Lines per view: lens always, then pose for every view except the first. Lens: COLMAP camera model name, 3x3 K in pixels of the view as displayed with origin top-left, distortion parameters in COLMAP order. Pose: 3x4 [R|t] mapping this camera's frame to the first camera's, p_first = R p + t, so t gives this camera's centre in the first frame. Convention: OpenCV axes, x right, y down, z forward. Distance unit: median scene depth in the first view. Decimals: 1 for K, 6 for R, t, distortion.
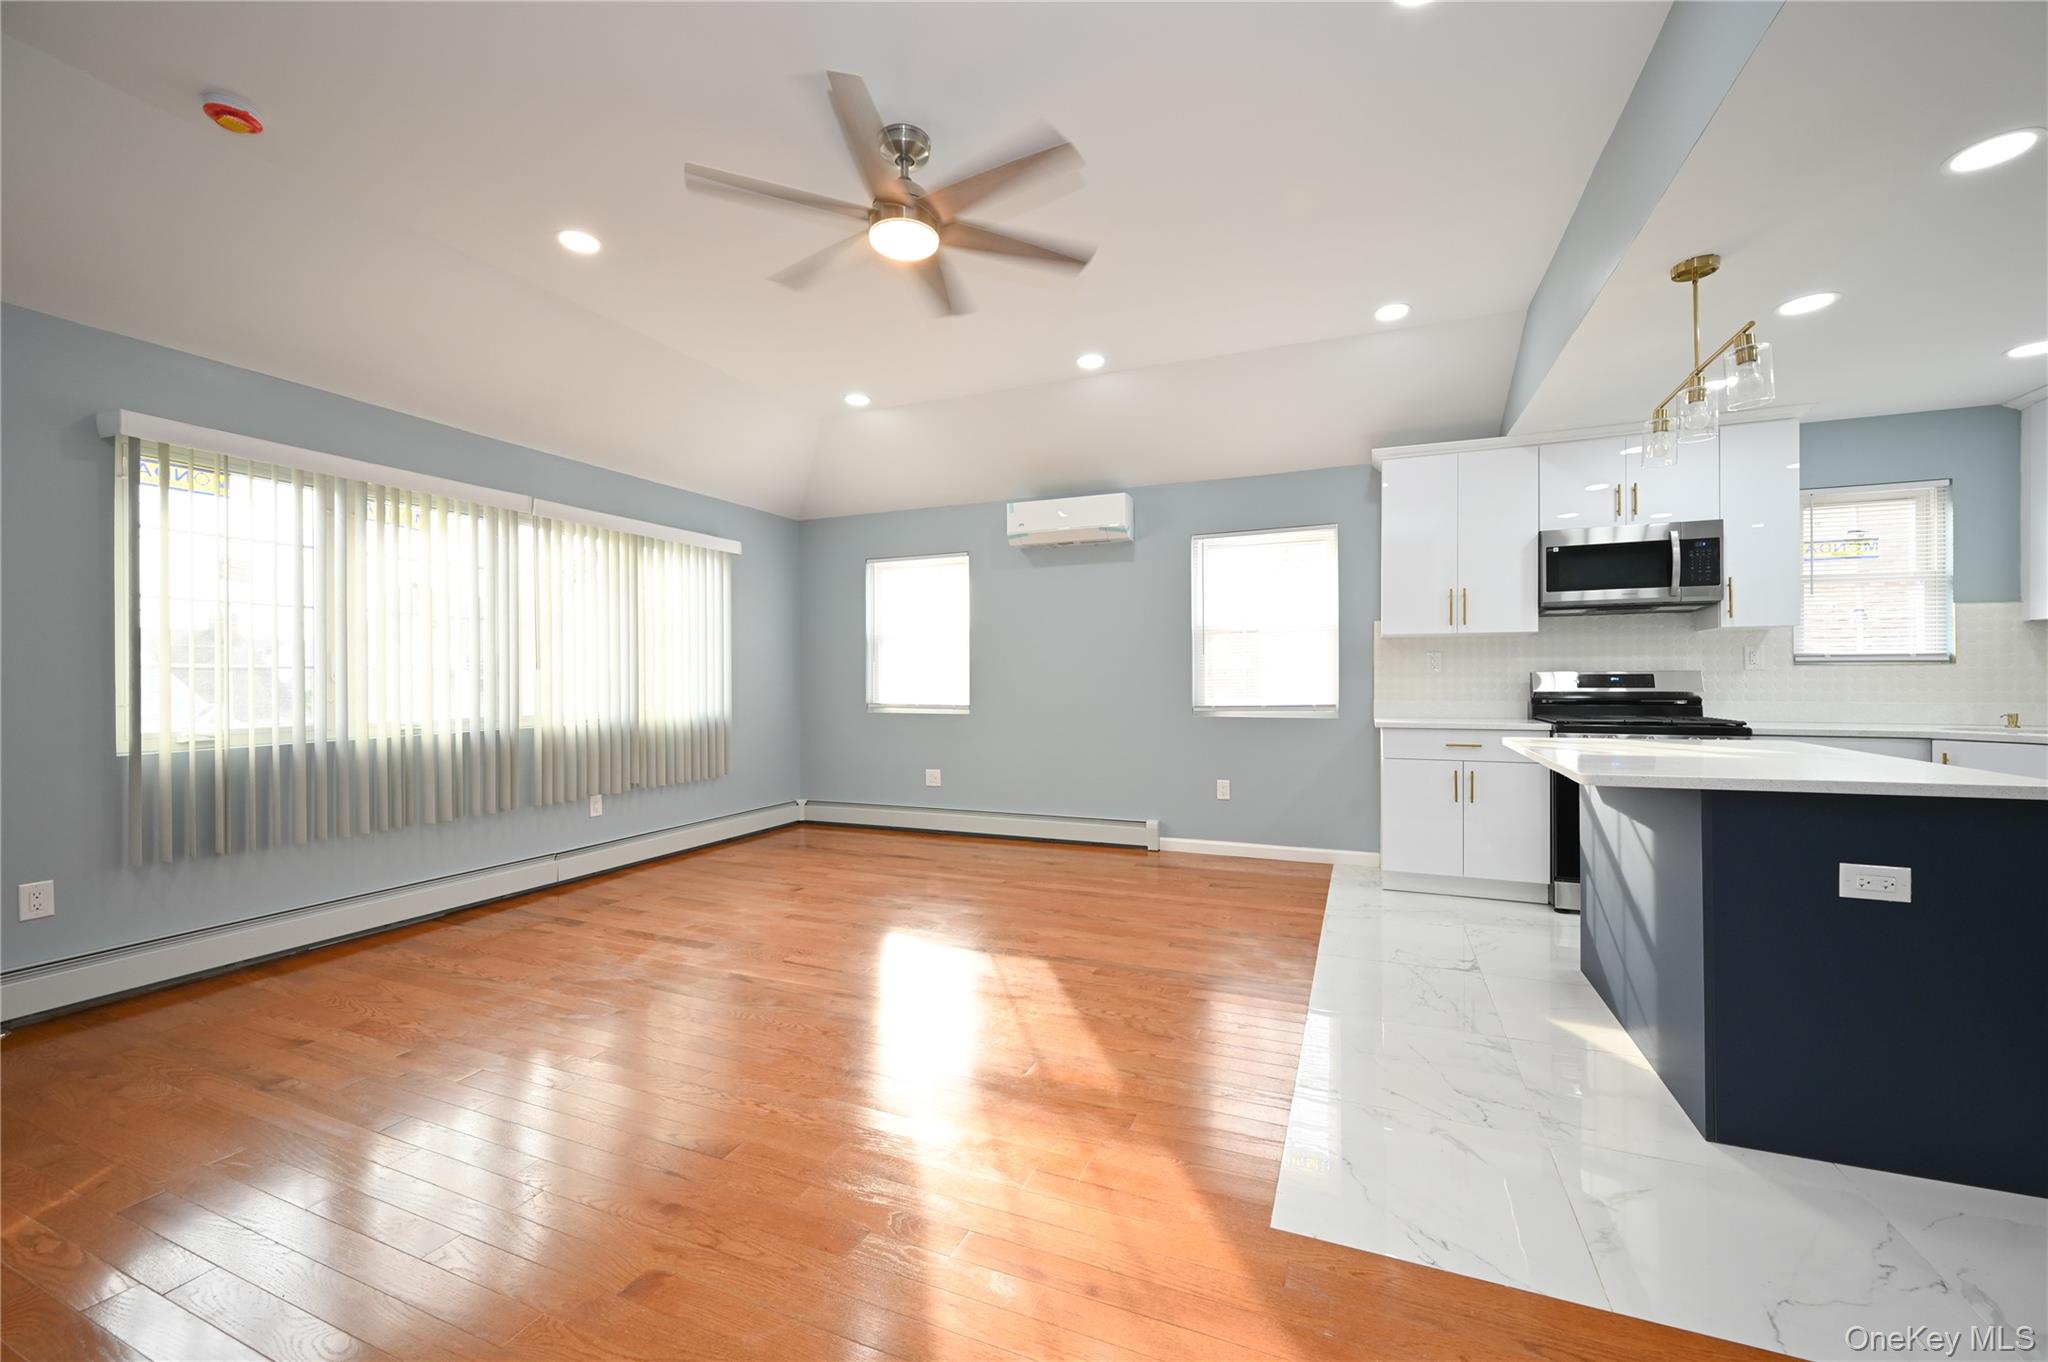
lens RADIAL K [[807.4, 0, 1024.0], [0, 807.4, 681.0], [0, 0, 1]] dist [0.000256, 0.000015]
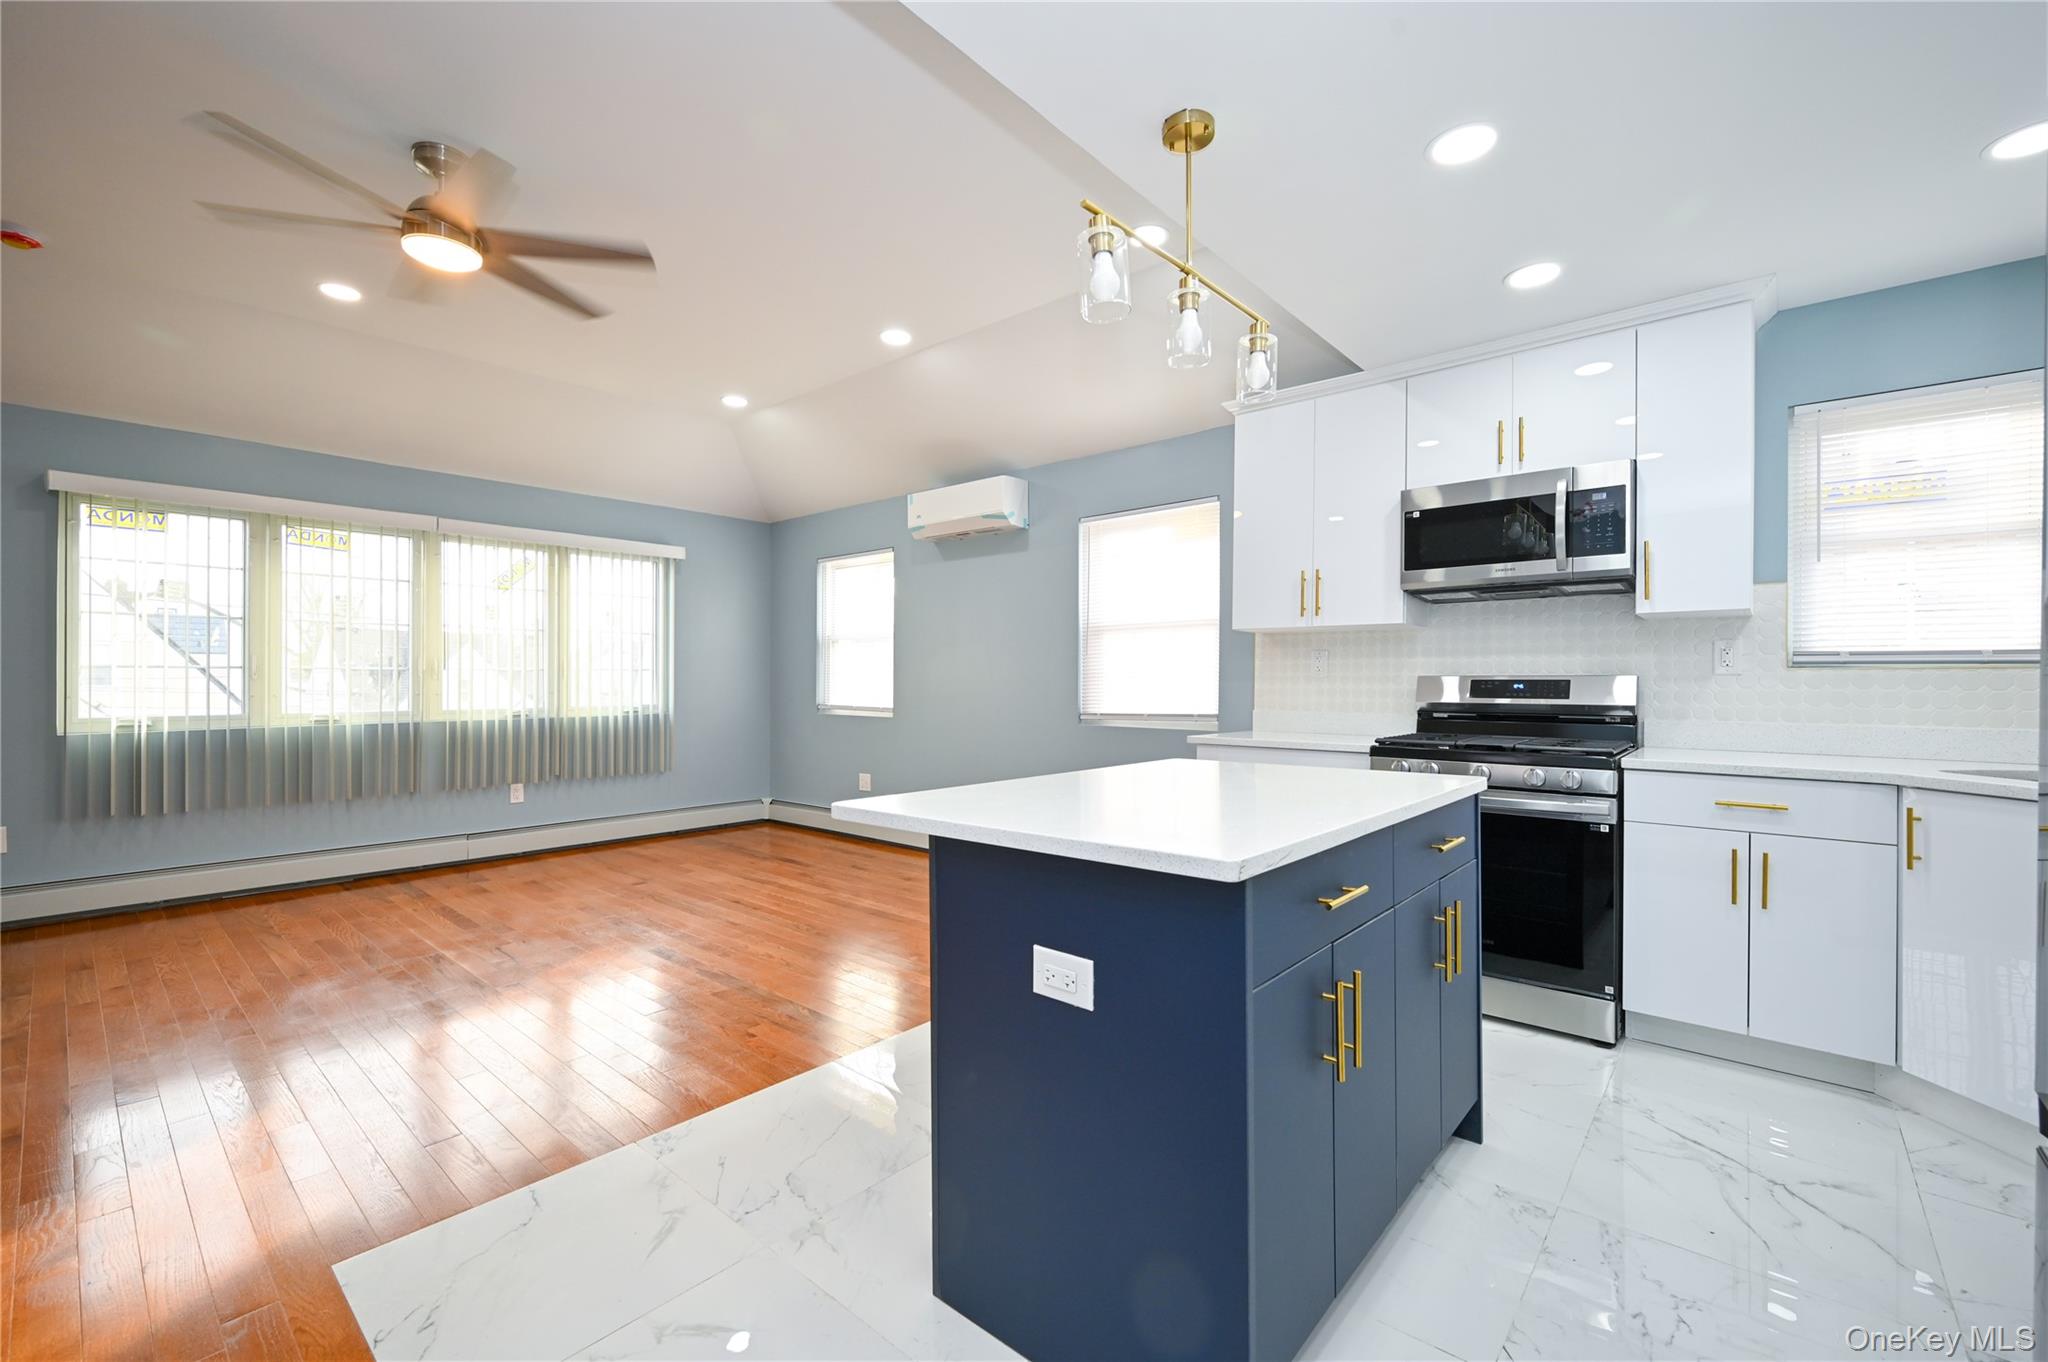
lens RADIAL K [[856.0, 0, 1024.0], [0, 856.0, 681.0], [0, 0, 1]] dist [0.000321, -0.000248]
pose [[0.949277, 0.006835, -0.314366, 0.556366], [-0.007289, 0.999973, -0.000270, -0.003826], [0.314356, 0.002547, 0.949302, 0.122969]]
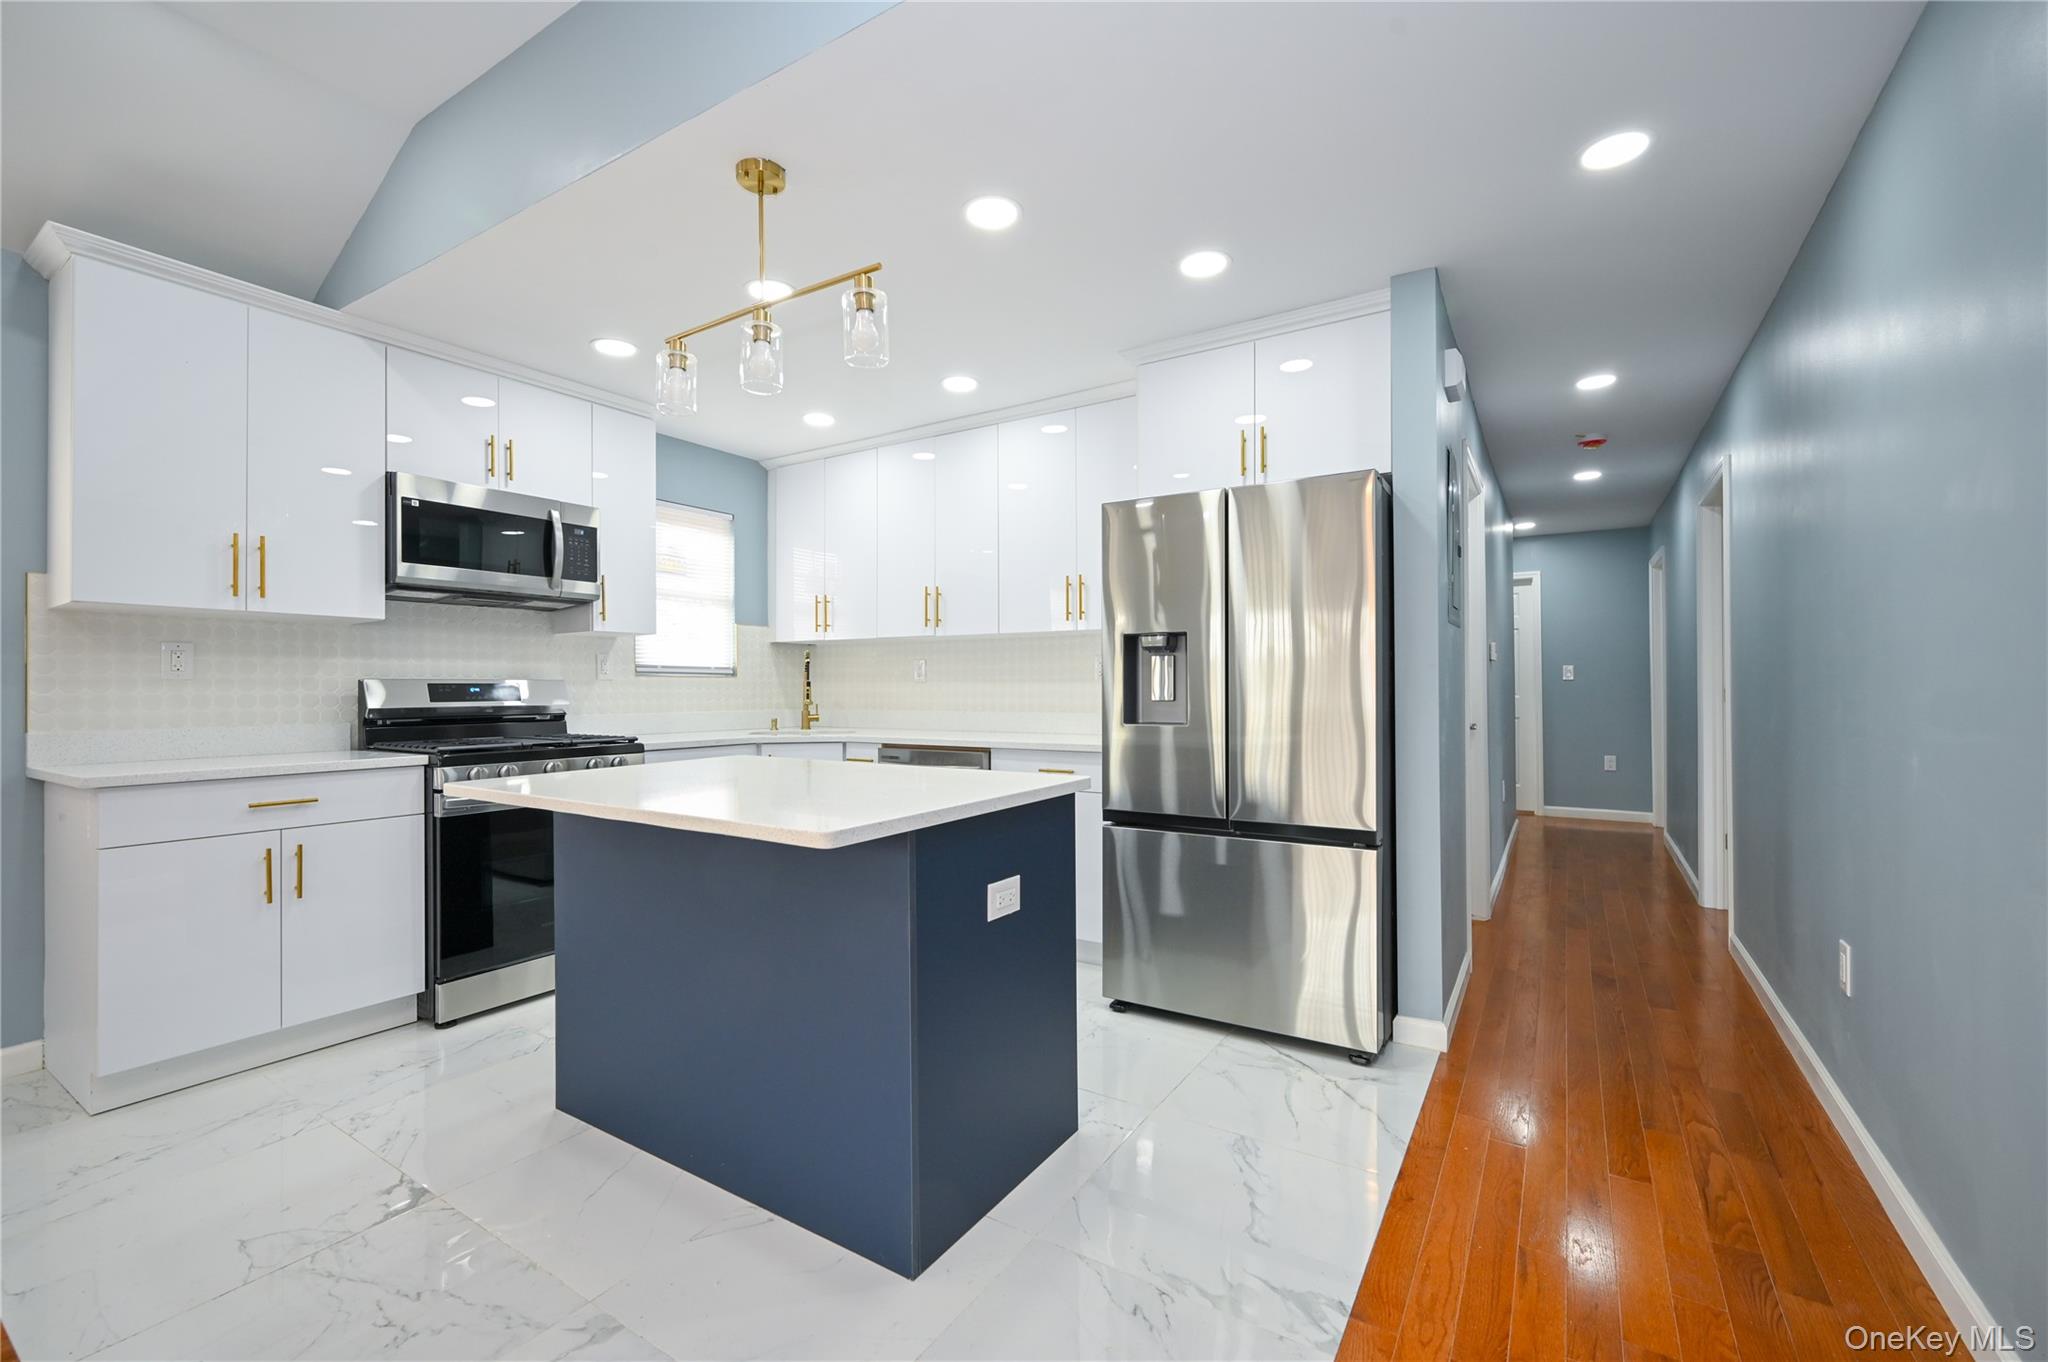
lens RADIAL K [[856.0, 0, 1024.0], [0, 856.0, 681.0], [0, 0, 1]] dist [0.000321, -0.000248]
pose [[0.170594, 0.011349, 0.985276, 0.024227], [0.006041, 0.999903, -0.012564, 0.002597], [-0.985323, 0.008095, 0.170509, 0.356600]]
